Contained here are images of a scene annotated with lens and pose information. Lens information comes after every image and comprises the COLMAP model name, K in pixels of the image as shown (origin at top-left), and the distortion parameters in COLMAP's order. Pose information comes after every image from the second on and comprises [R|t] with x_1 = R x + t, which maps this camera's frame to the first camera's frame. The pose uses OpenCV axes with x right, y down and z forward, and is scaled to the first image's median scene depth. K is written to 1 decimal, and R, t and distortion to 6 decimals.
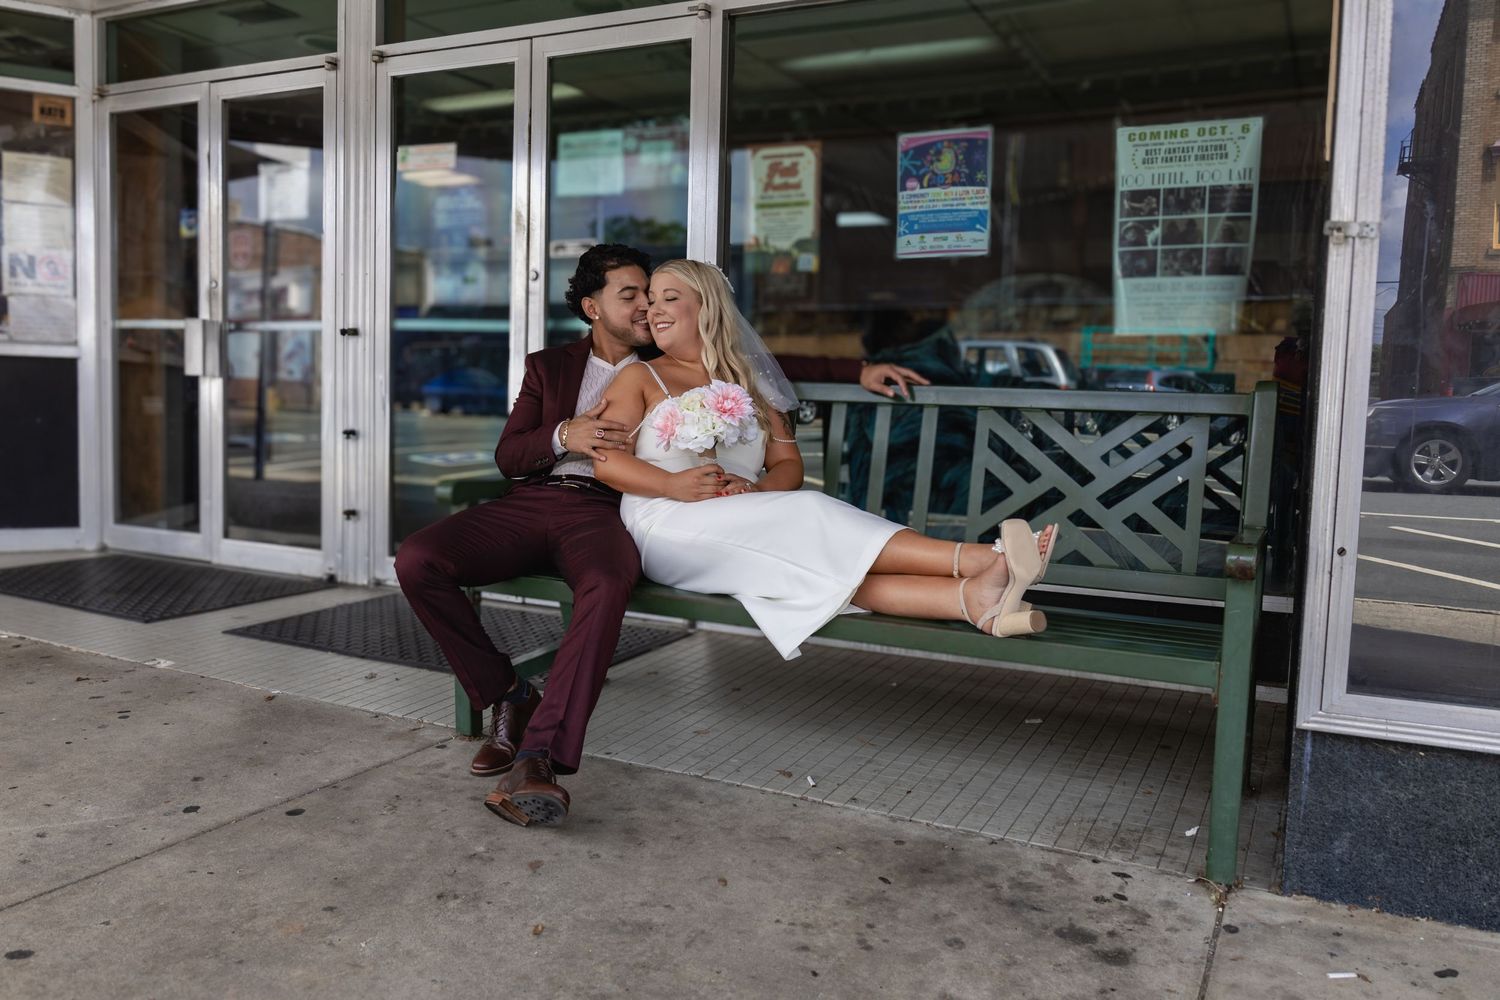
lens RADIAL K [[1192.9, 0, 751.8], [0, 1192.9, 508.4], [0, 0, 1]] dist [-0.031951, 0.003137]
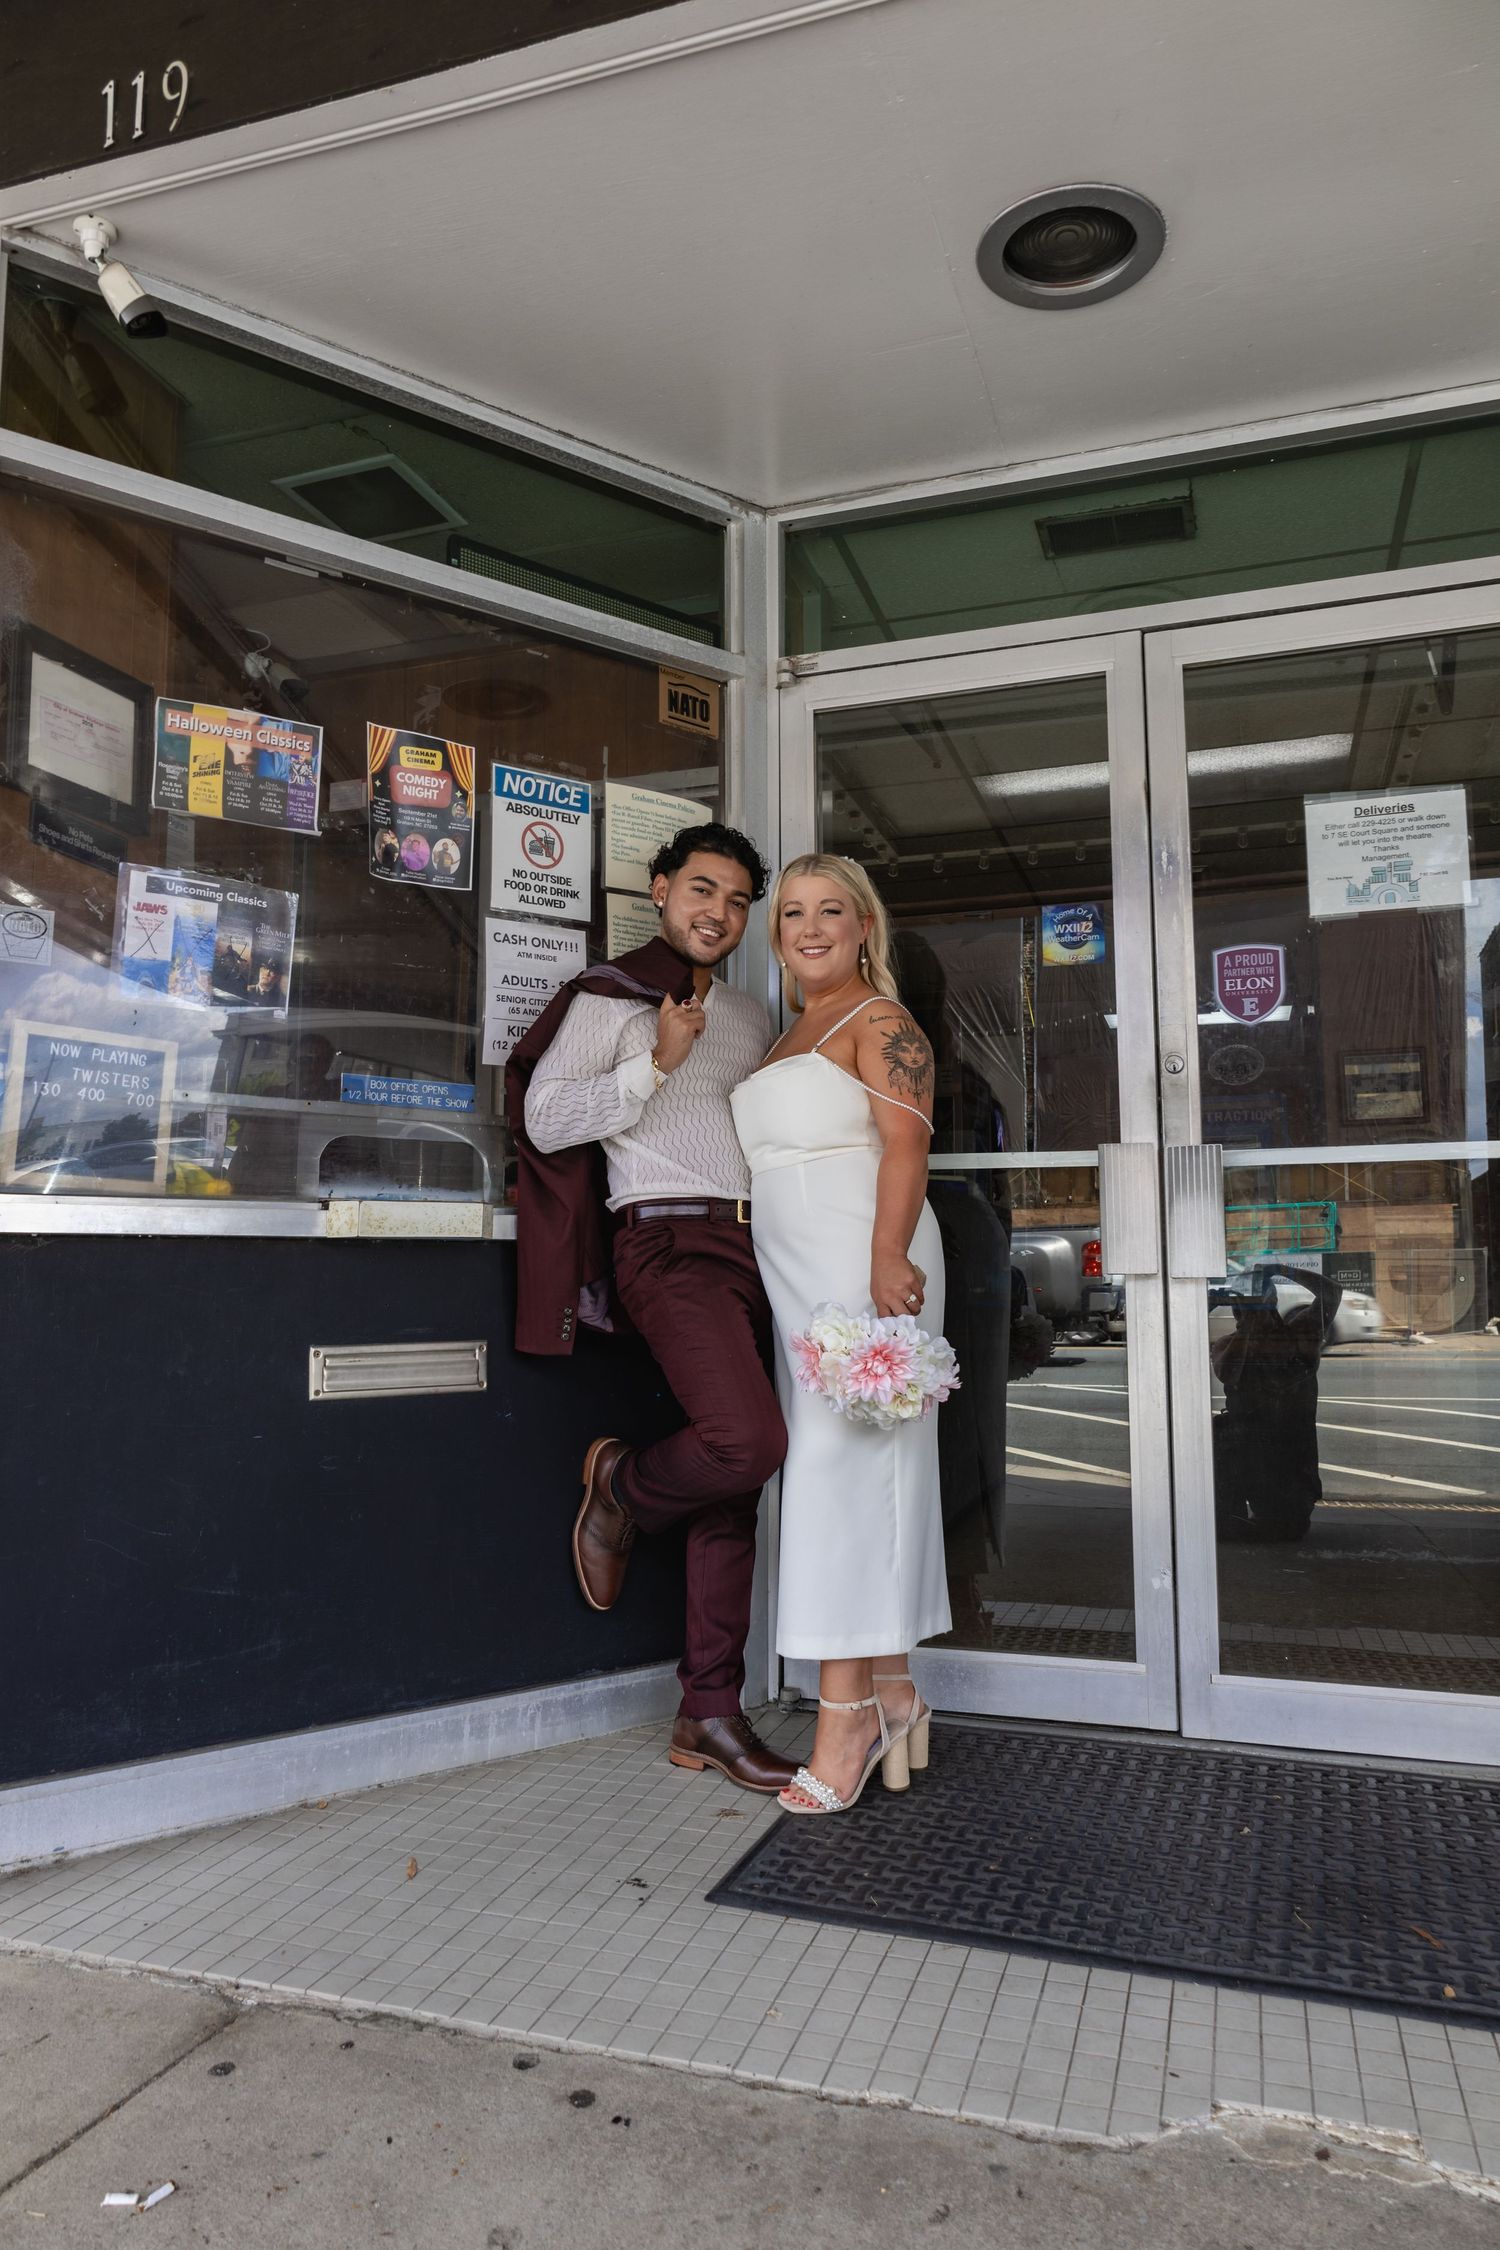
lens RADIAL K [[1488.3, 0, 732.1], [0, 1488.3, 1125.2], [0, 0, 1]] dist [0.001385, -0.001293]
pose [[0.991045, -0.023553, 0.131437, -1.048849], [0.047835, 0.981616, -0.184777, -0.113399], [-0.124669, 0.189410, 0.973952, 0.748321]]
